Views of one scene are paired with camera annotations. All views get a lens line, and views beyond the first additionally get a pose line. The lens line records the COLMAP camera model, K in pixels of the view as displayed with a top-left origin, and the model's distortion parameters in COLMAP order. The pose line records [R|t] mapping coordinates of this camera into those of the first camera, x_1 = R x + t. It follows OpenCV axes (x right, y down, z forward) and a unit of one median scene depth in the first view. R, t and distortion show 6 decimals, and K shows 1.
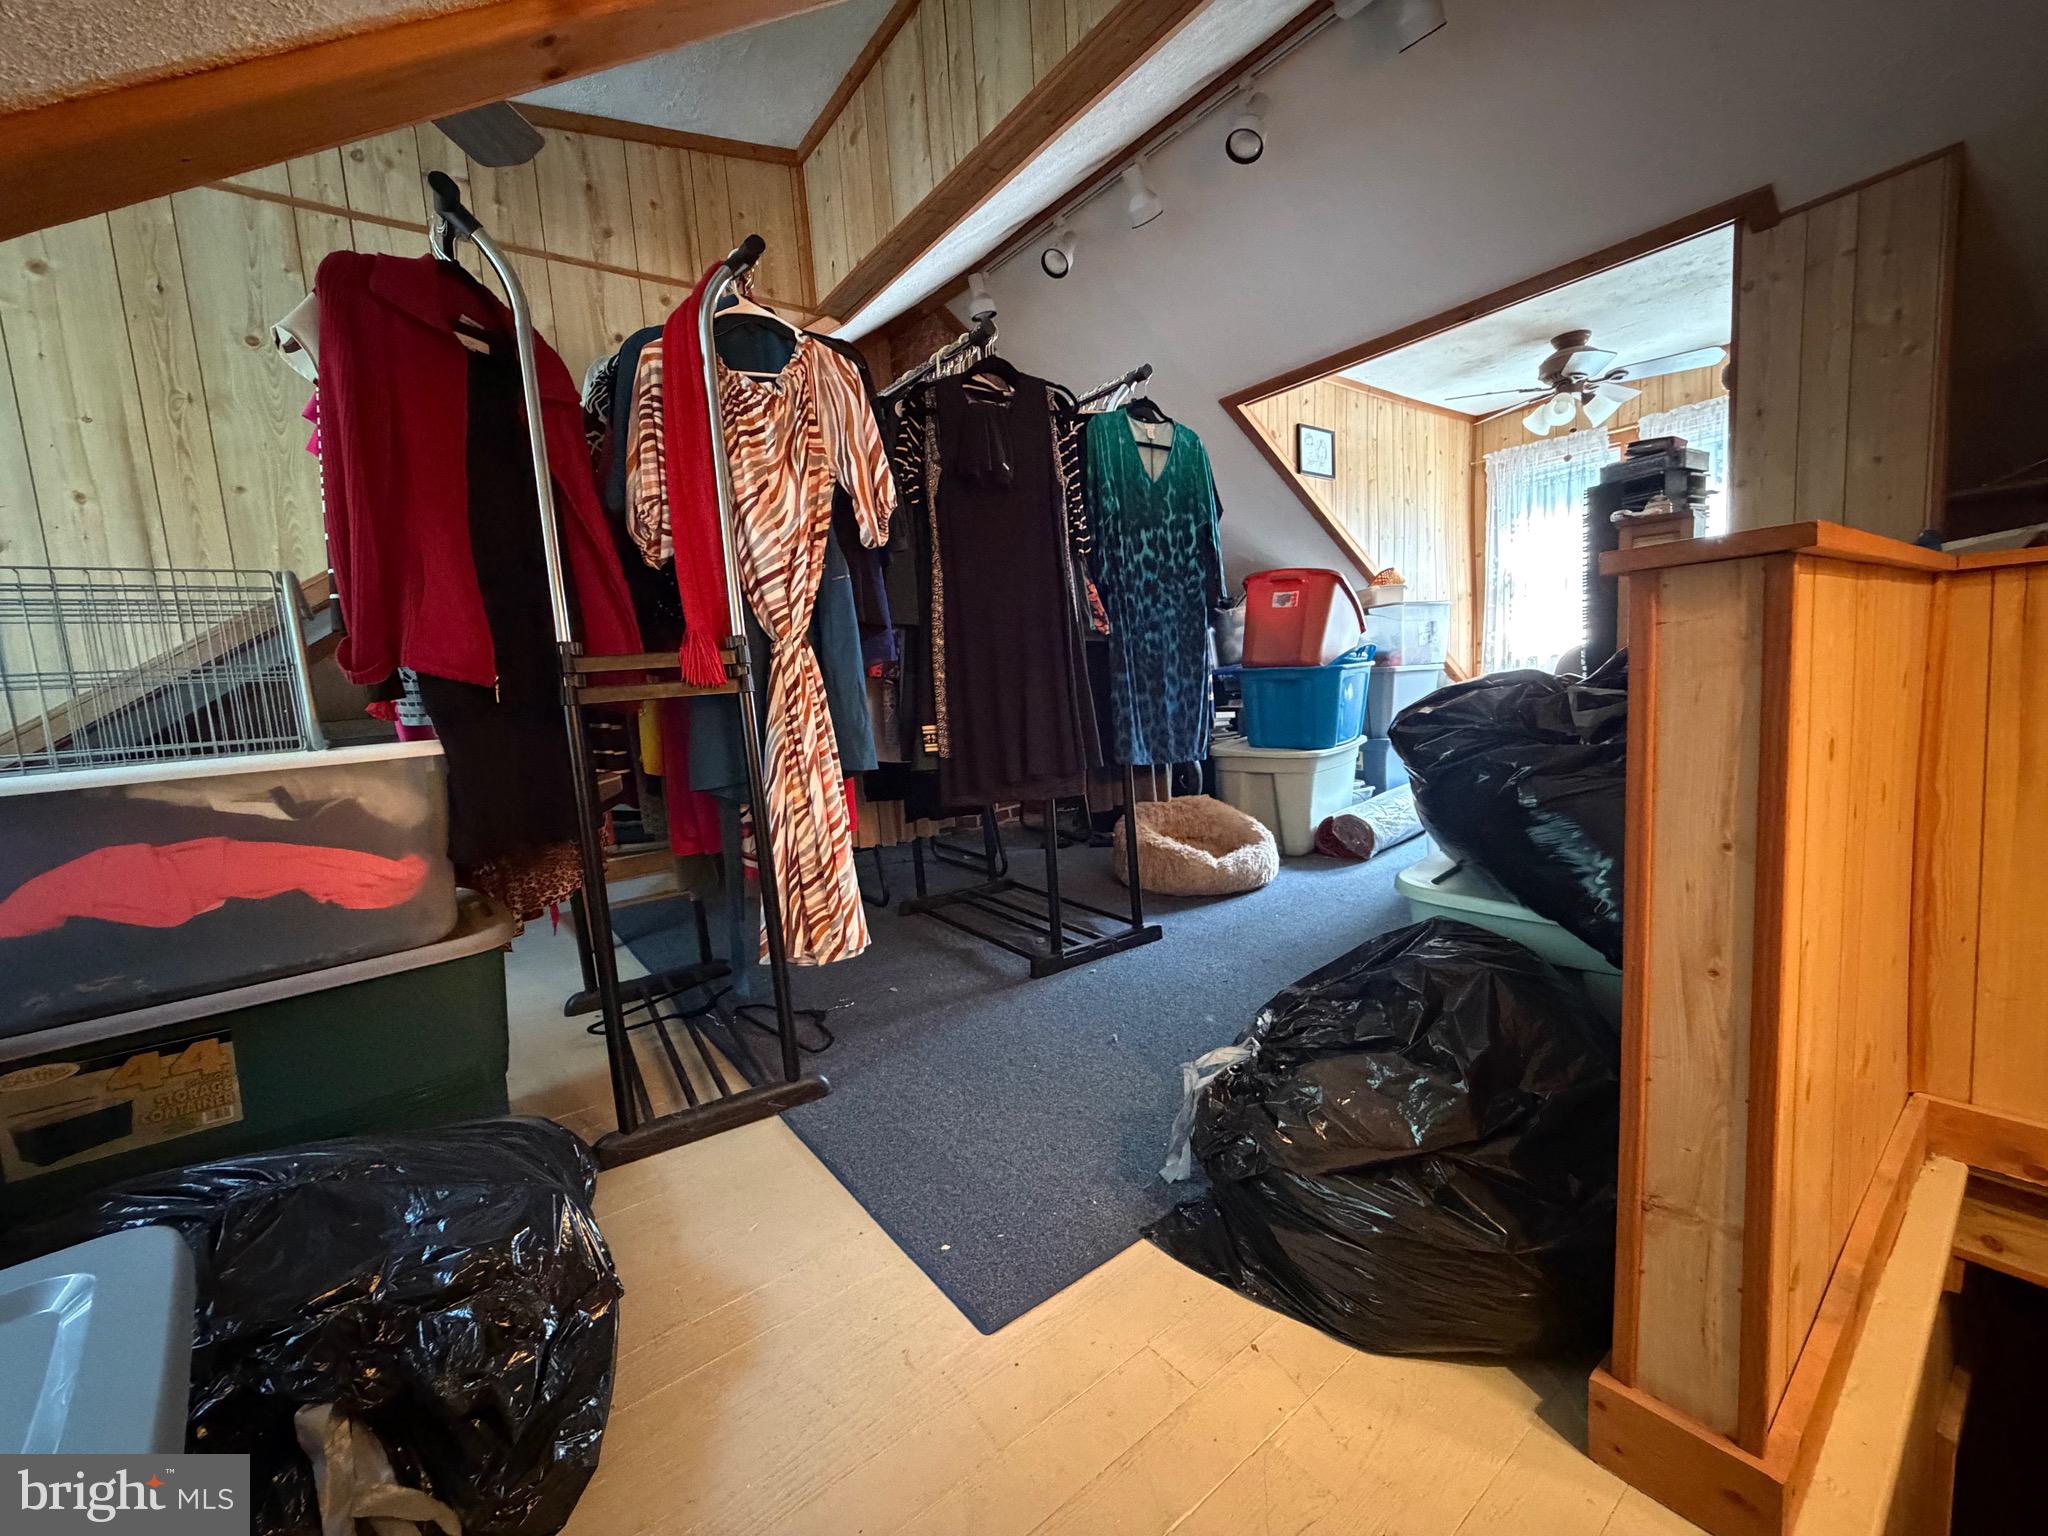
lens RADIAL K [[816.2, 0, 1017.7], [0, 816.2, 766.1], [0, 0, 1]] dist [0.000621, -0.000134]
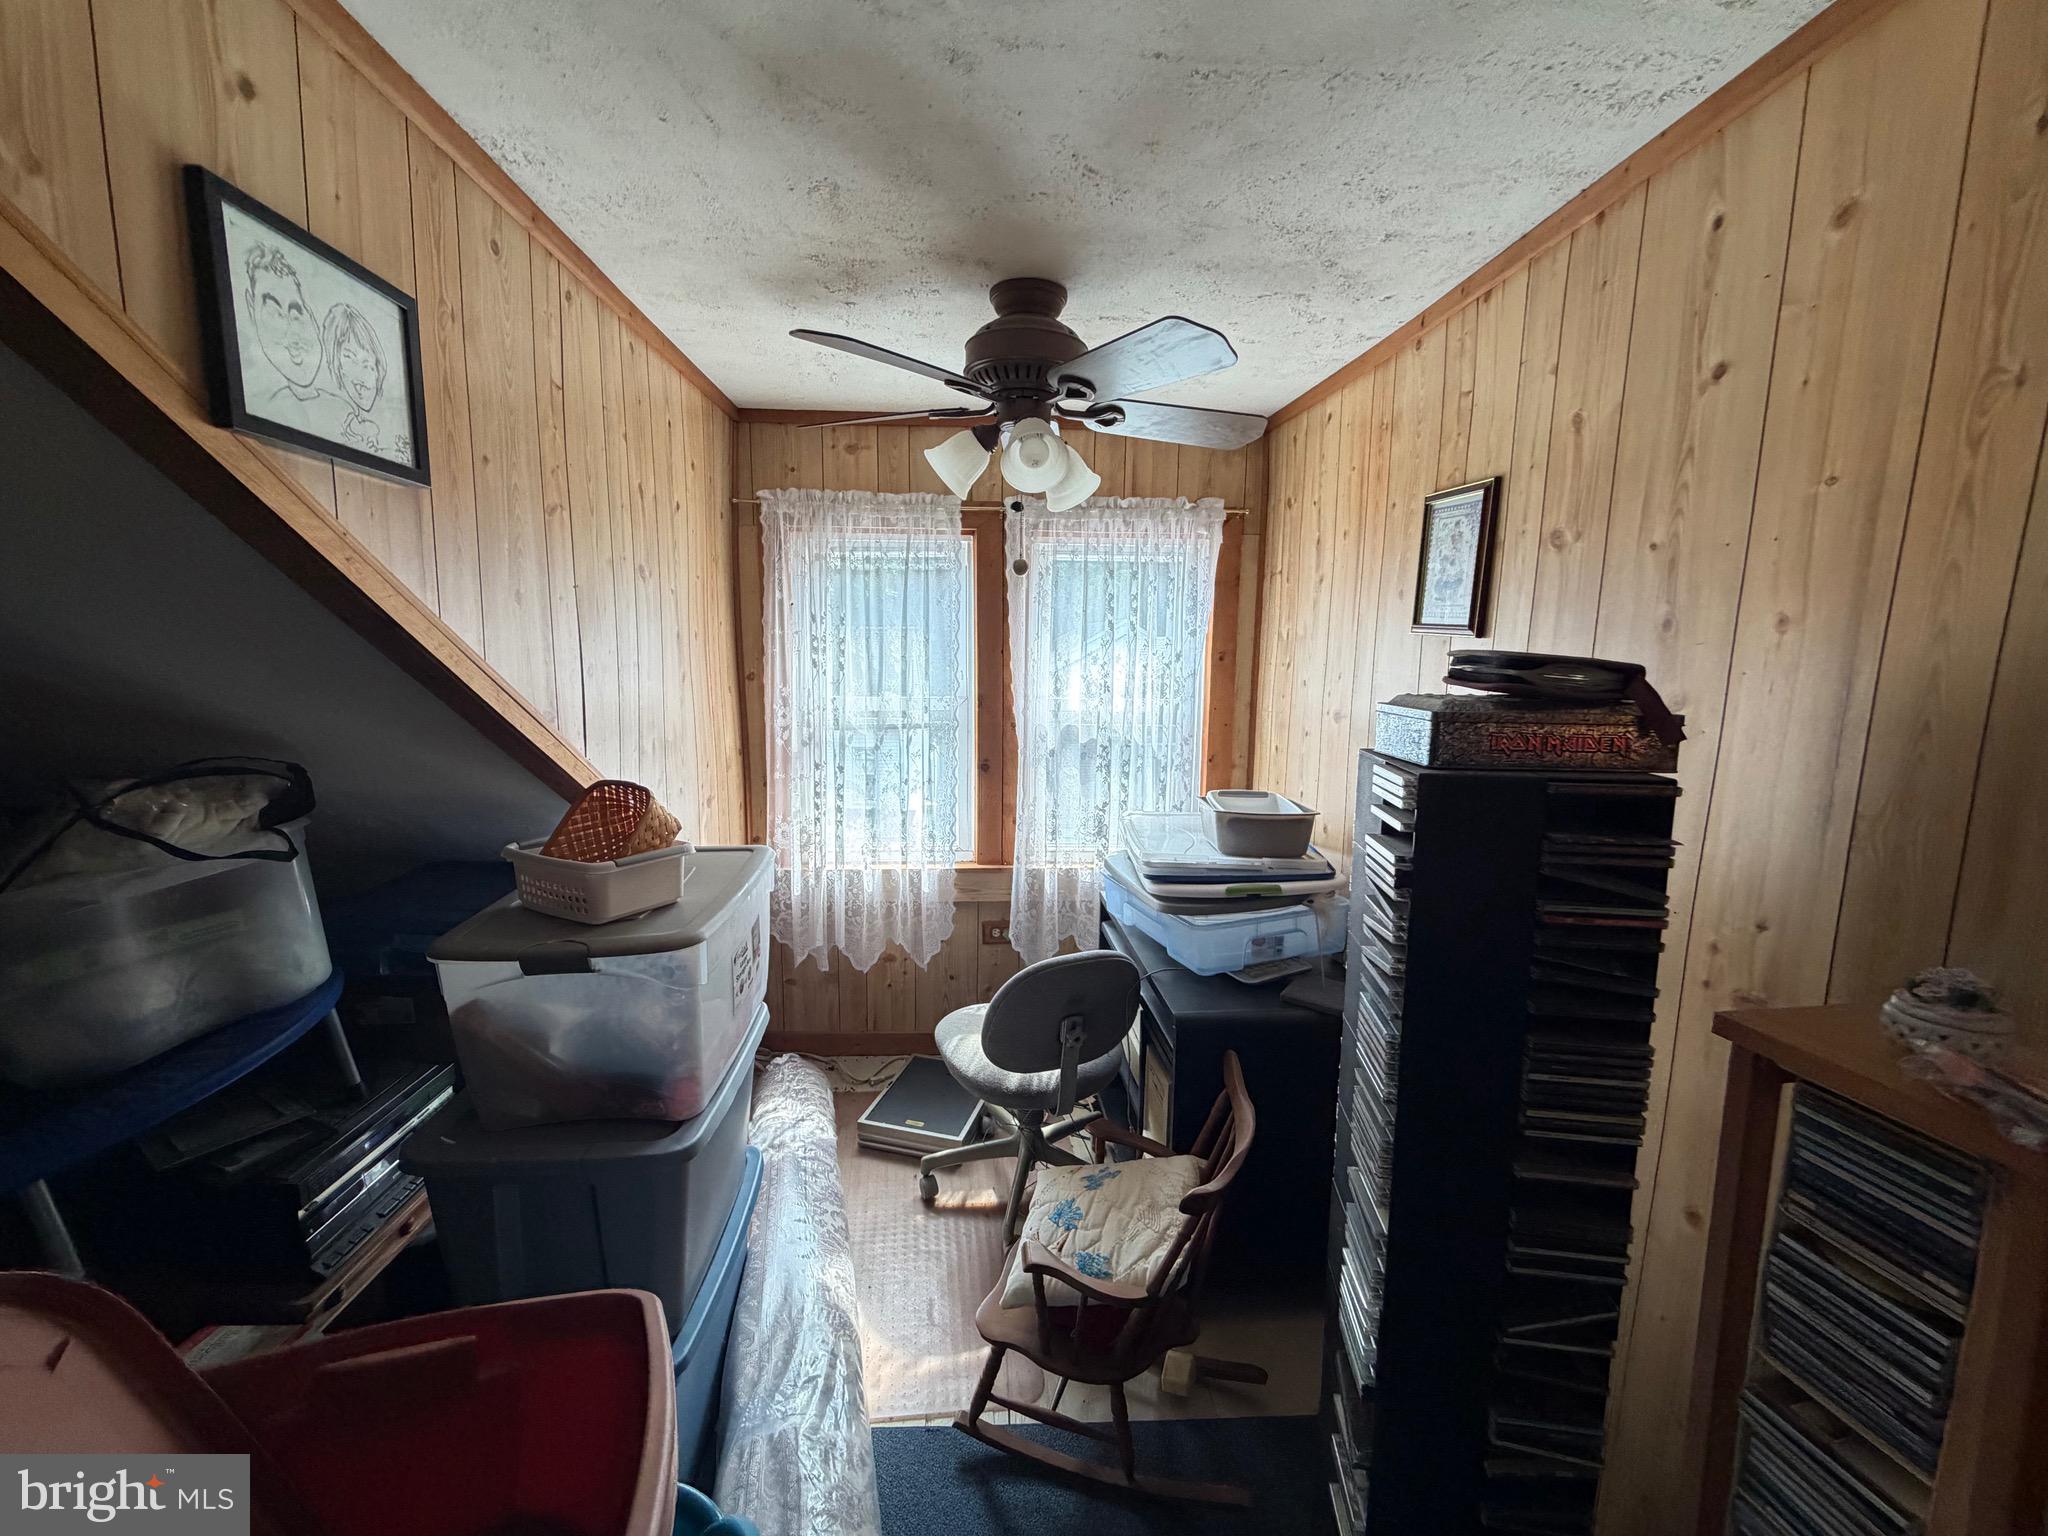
lens RADIAL K [[820.4, 0, 1024.0], [0, 820.4, 768.0], [0, 0, 1]] dist [0.002261, 0.000664]
pose [[0.550896, -0.054901, 0.832766, 0.456995], [0.046659, 0.998299, 0.034948, -0.443984], [-0.833268, 0.019603, 0.552521, 1.183465]]
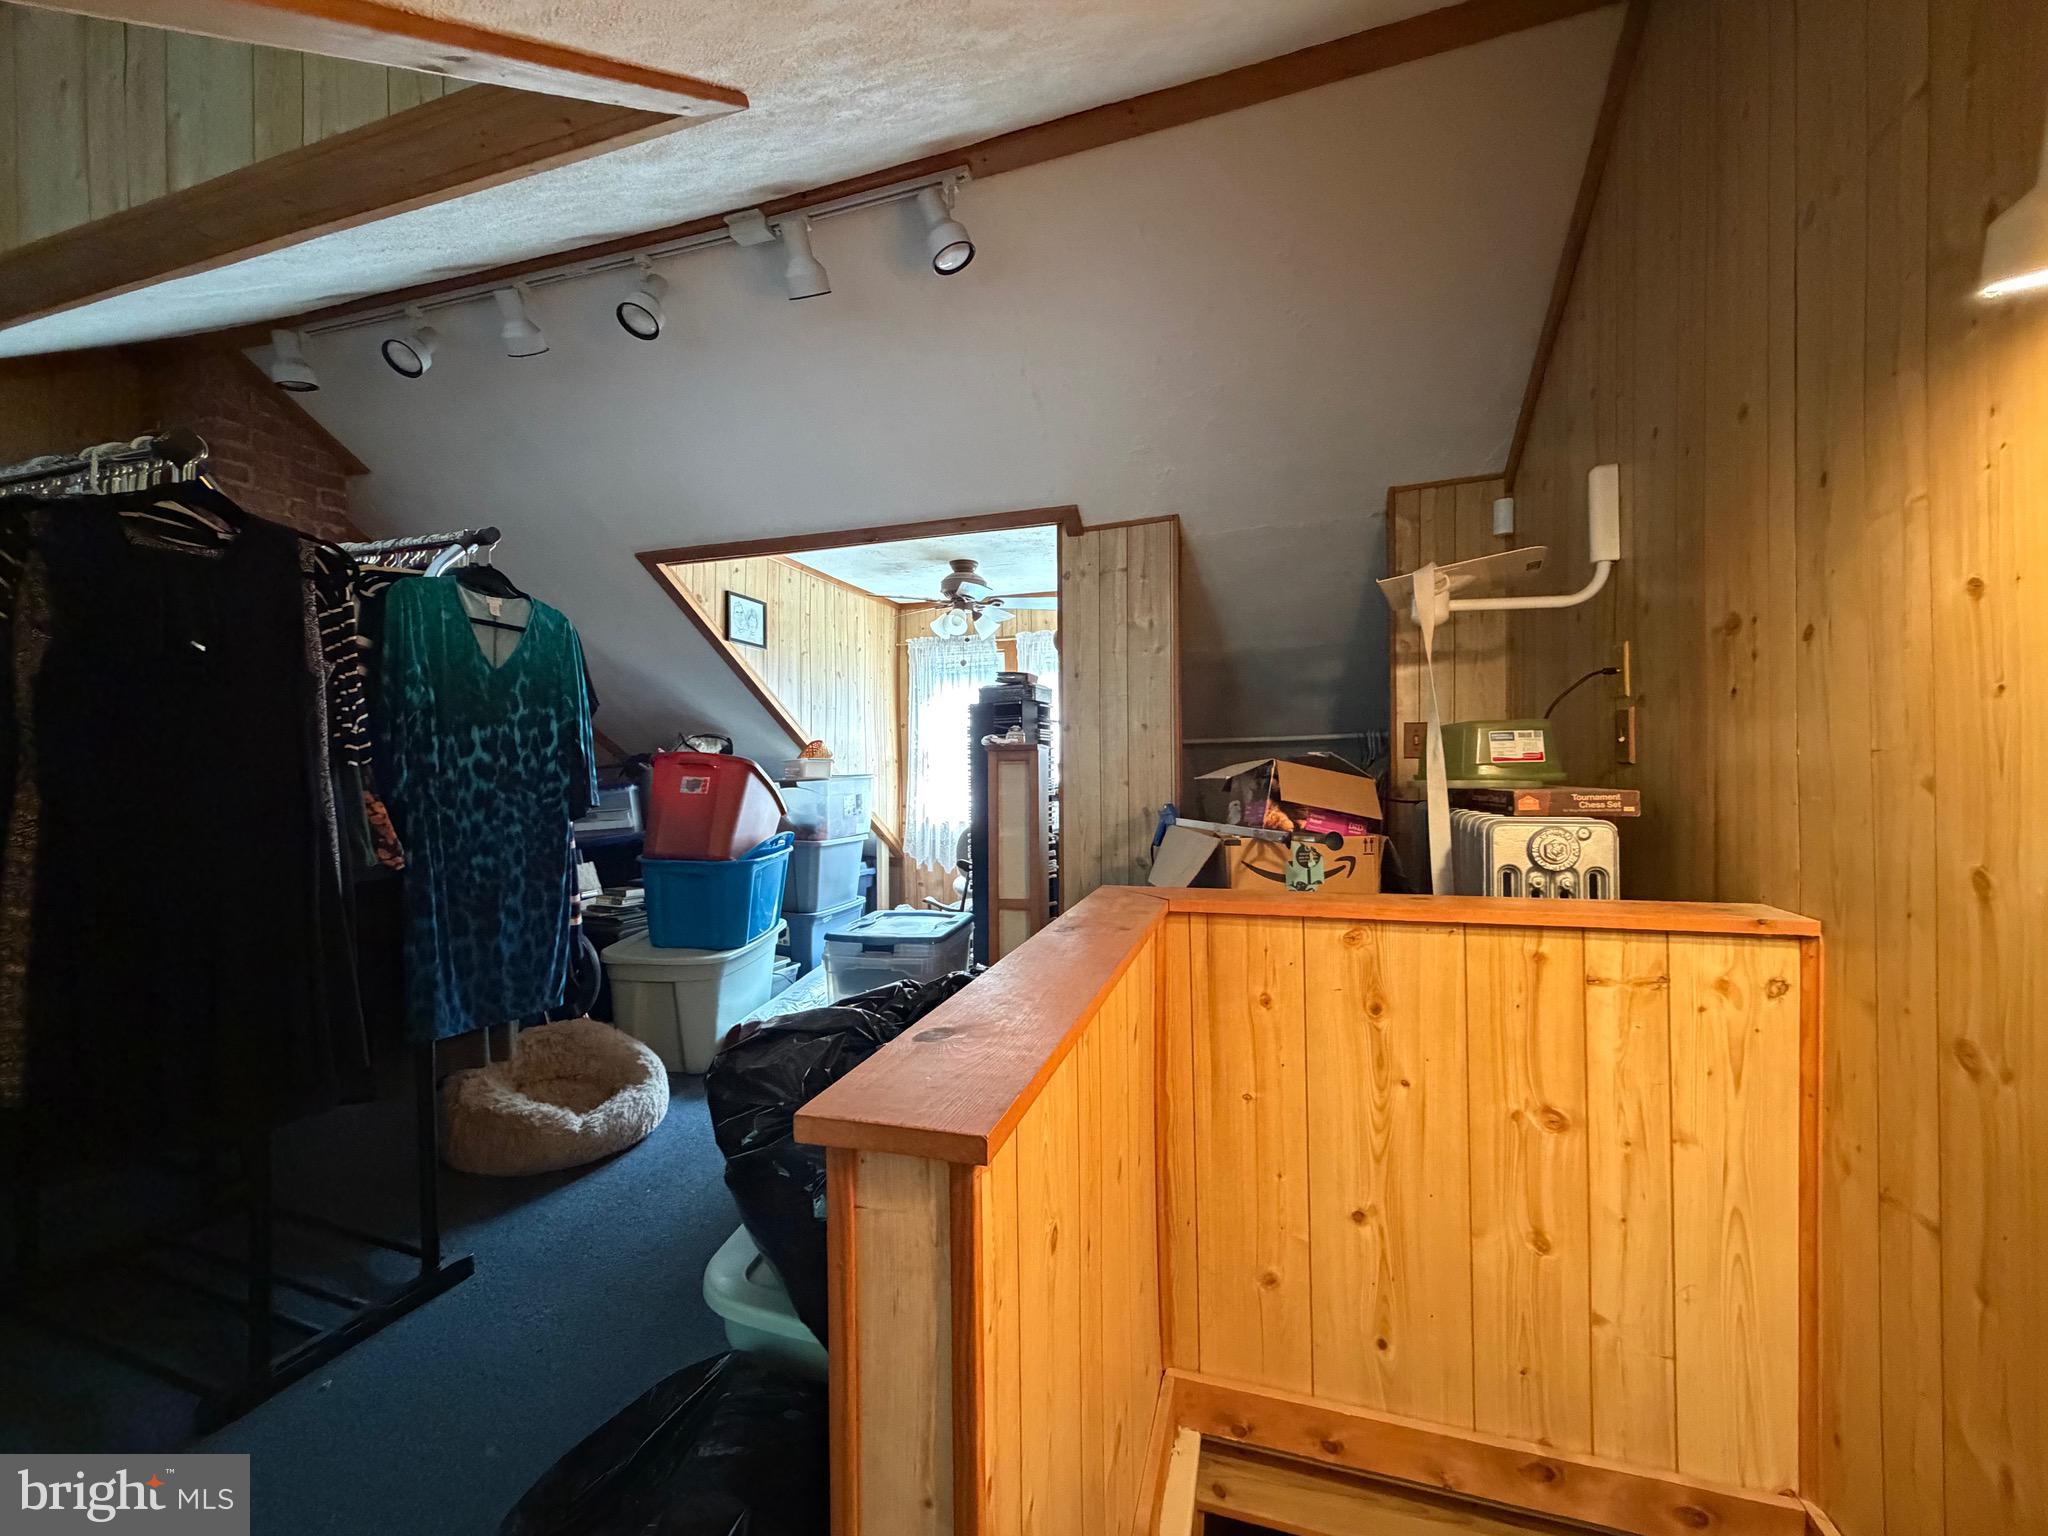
lens RADIAL K [[816.2, 0, 1017.7], [0, 816.2, 766.1], [0, 0, 1]] dist [0.000621, -0.000134]
pose [[0.814020, 0.055584, 0.578171, 0.122305], [0.019474, 0.992239, -0.122810, -0.140688], [-0.580510, 0.111229, 0.806620, 0.064471]]
